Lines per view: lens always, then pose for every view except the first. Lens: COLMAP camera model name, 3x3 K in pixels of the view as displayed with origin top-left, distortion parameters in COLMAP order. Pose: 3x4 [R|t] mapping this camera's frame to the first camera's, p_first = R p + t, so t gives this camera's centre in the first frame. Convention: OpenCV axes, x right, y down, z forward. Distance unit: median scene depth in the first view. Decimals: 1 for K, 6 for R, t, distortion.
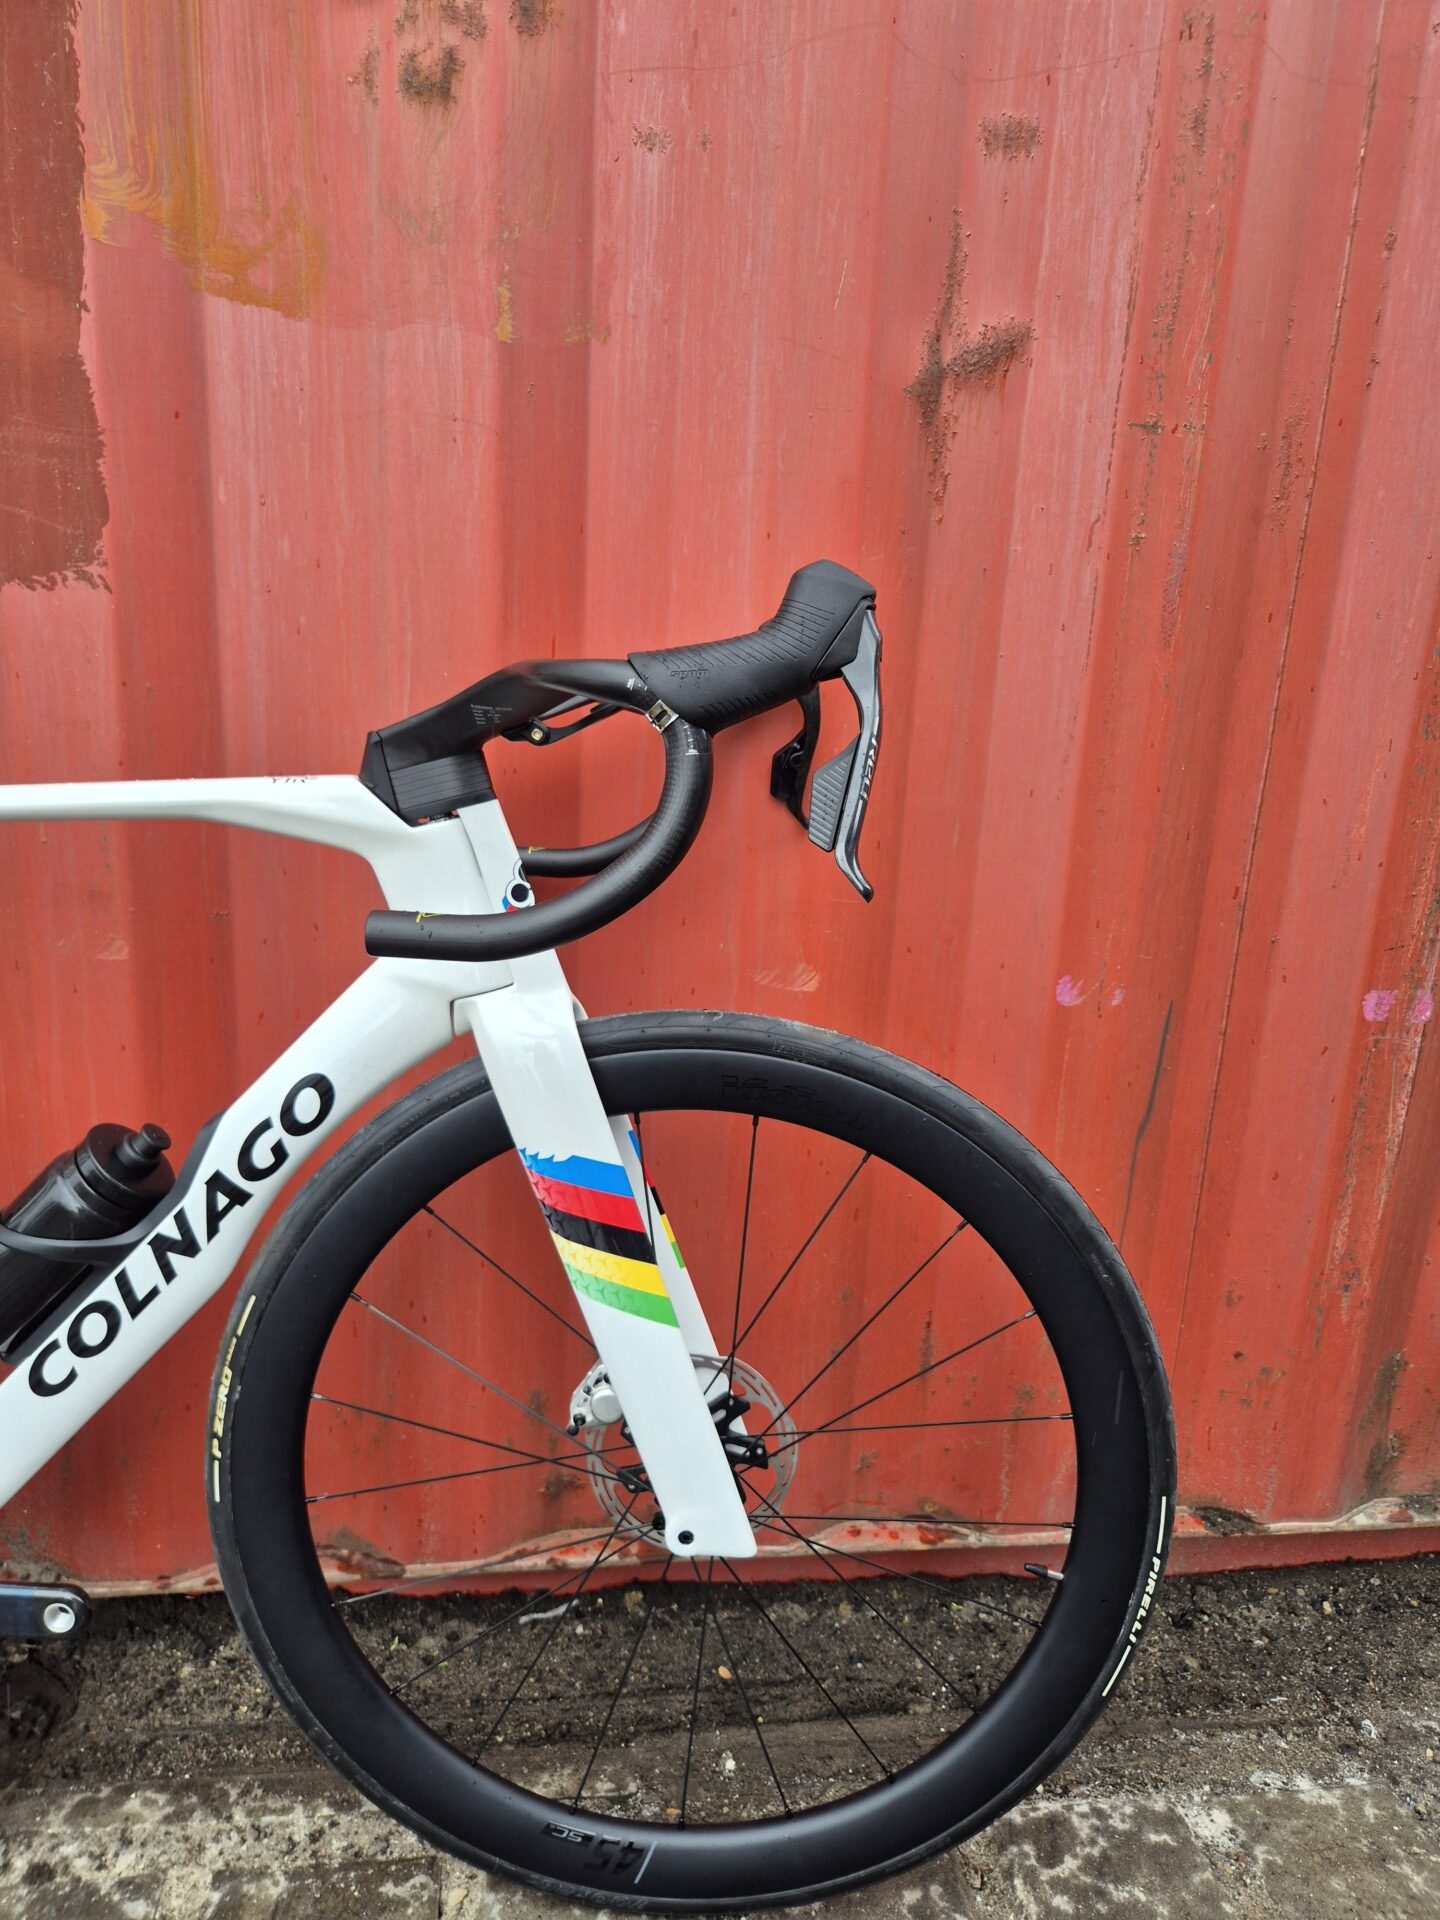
lens RADIAL K [[1304.1, 0, 734.2], [0, 1304.1, 949.9], [0, 0, 1]] dist [0.058593, -0.054574]
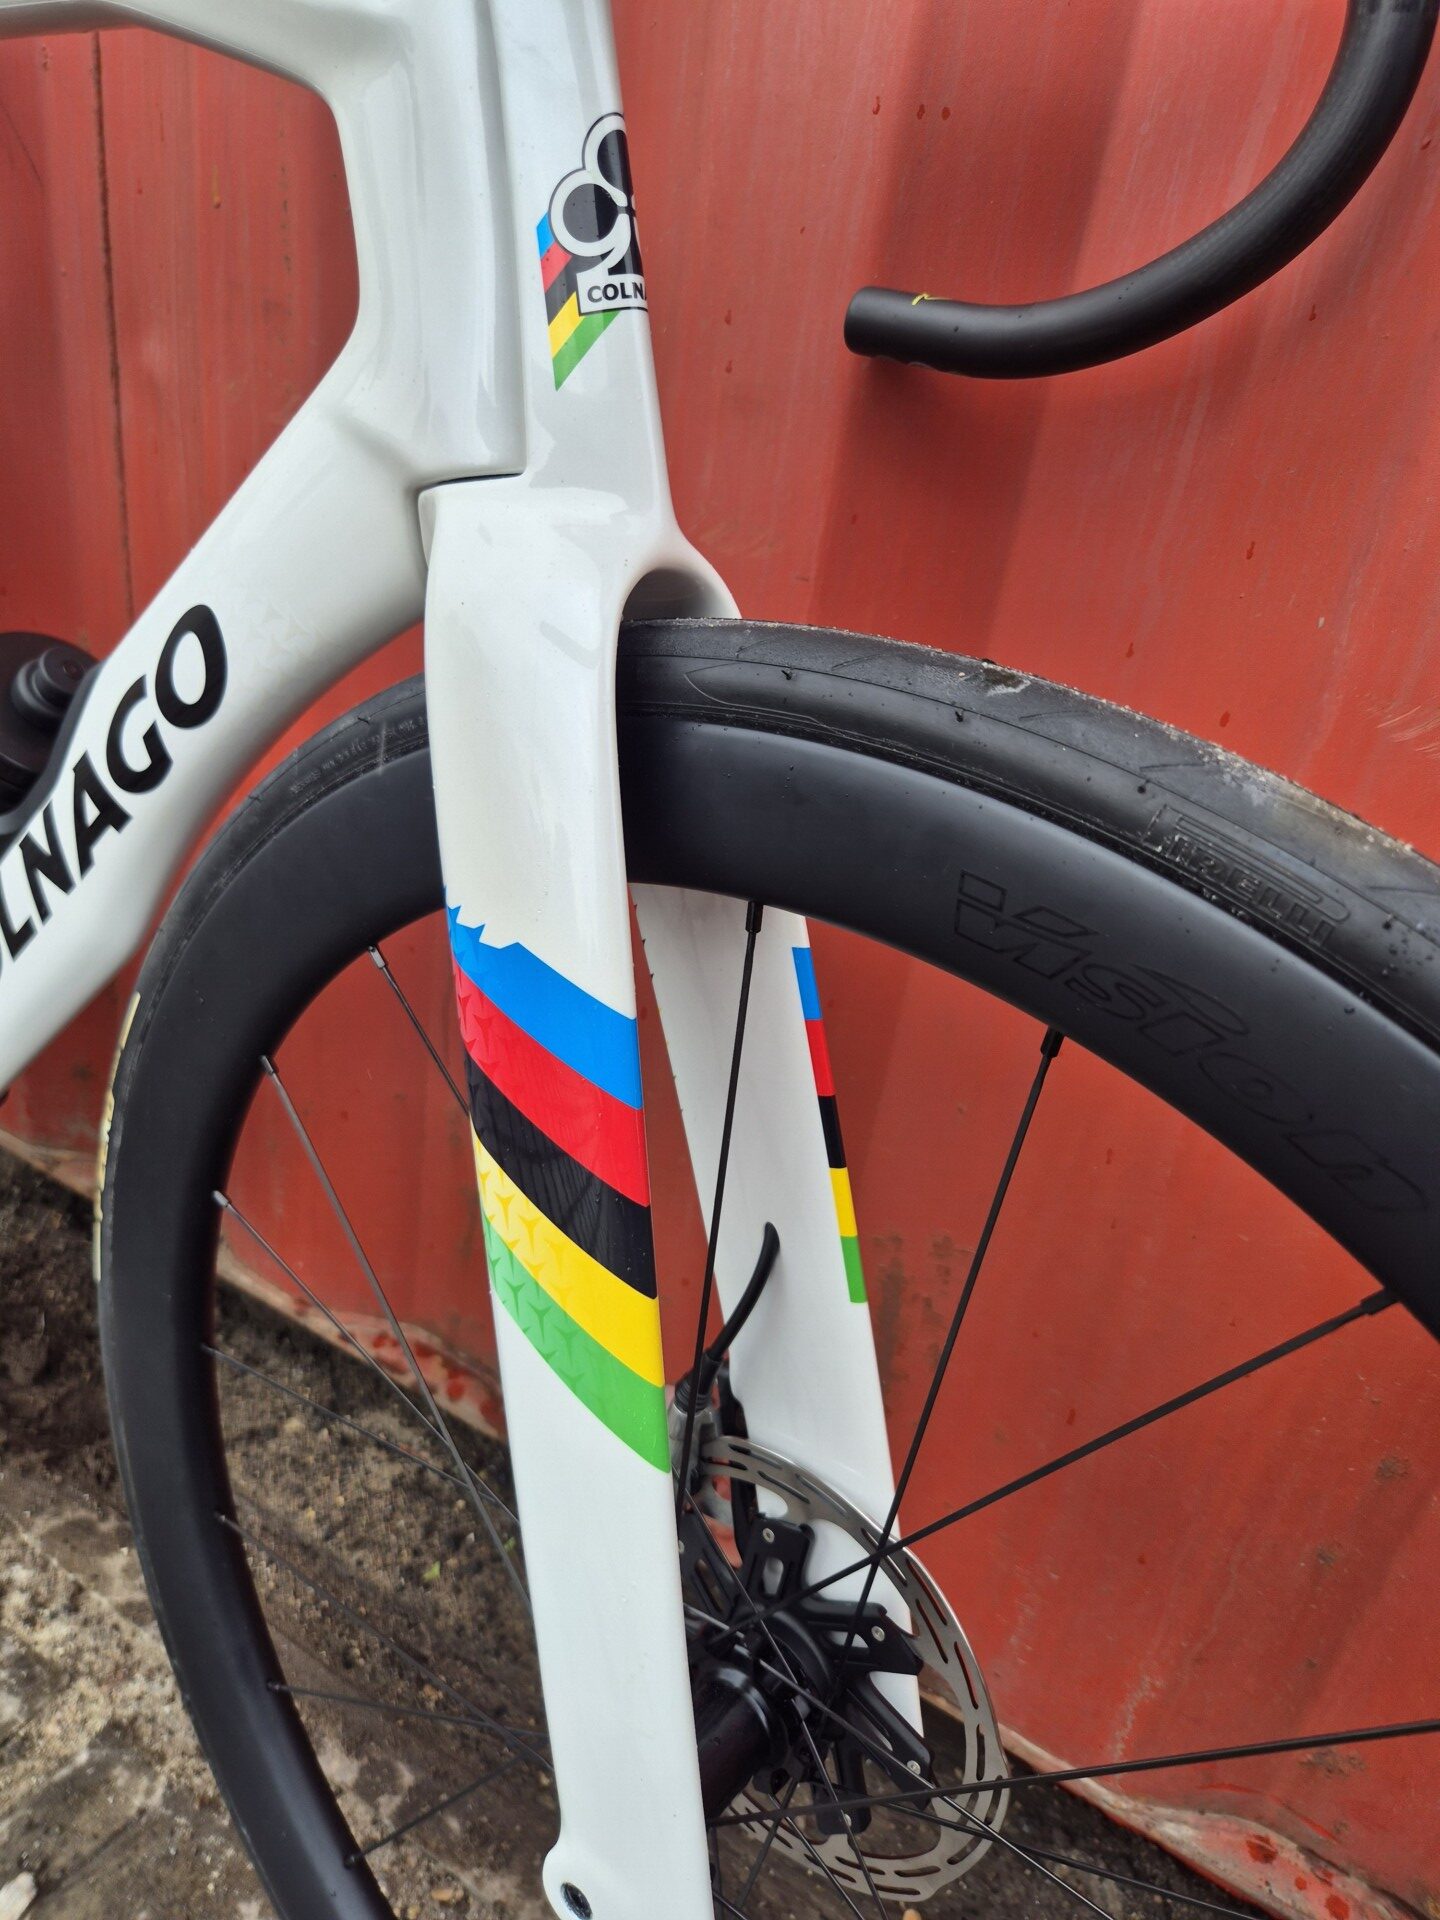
lens RADIAL K [[1304.1, 0, 702.0], [0, 1304.1, 933.1], [0, 0, 1]] dist [0.058593, -0.054574]
pose [[0.783242, 0.329359, -0.527308, 0.100323], [-0.240826, 0.942660, 0.231075, 0.045340], [0.573179, -0.053998, 0.817649, 0.614171]]
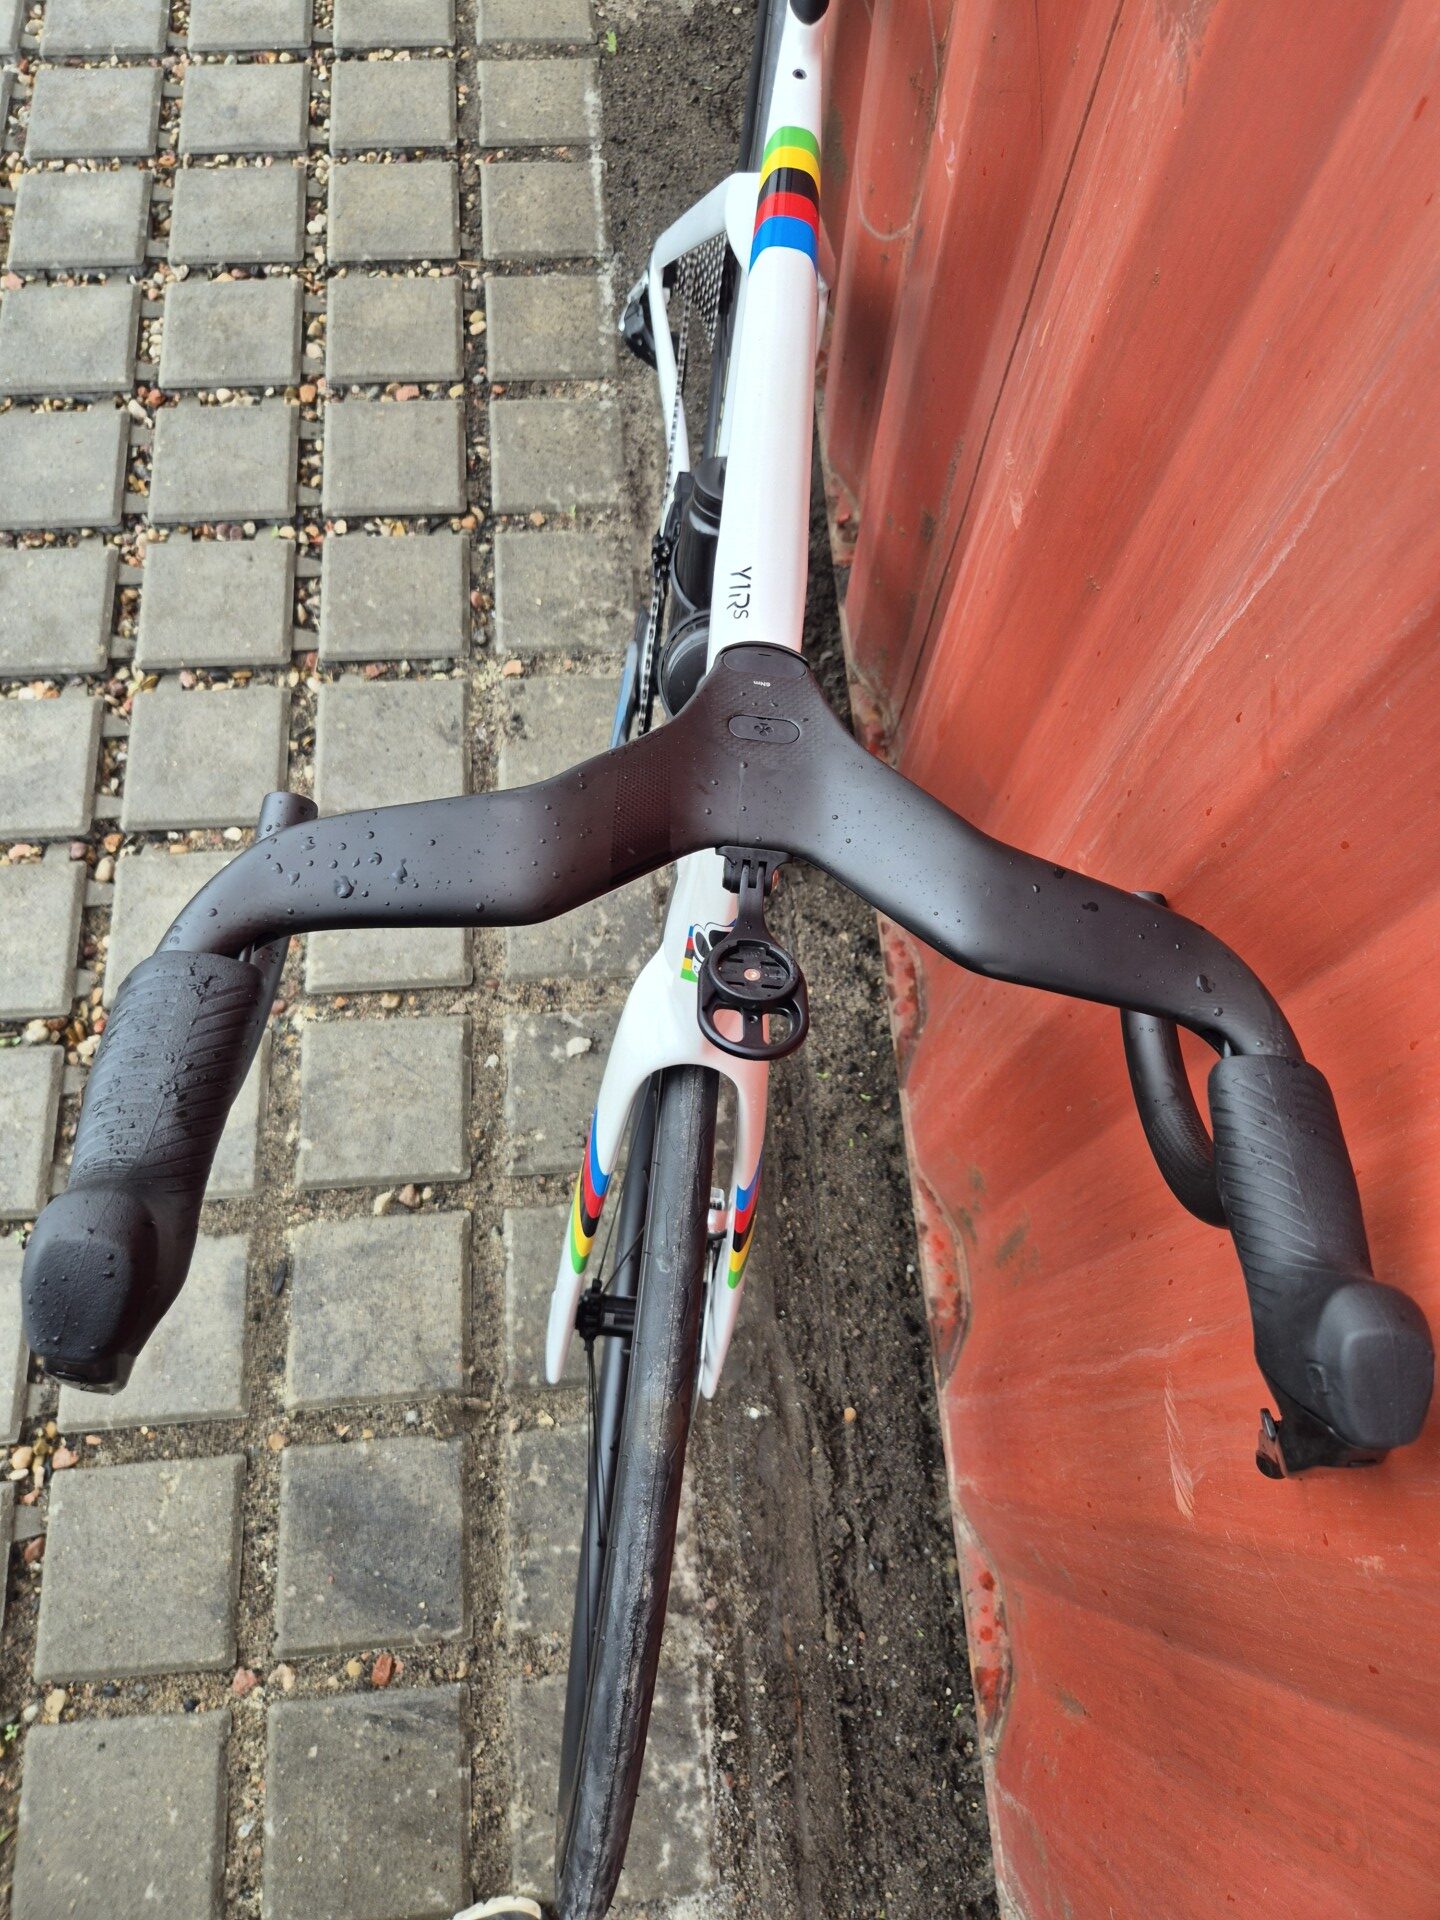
lens RADIAL K [[1304.1, 0, 713.3], [0, 1304.1, 929.8], [0, 0, 1]] dist [0.058593, -0.054574]
pose [[-0.081859, 0.904790, -0.417917, 0.107804], [-0.271845, 0.383155, 0.882776, -0.573529], [0.958853, 0.185872, 0.214598, 0.737094]]
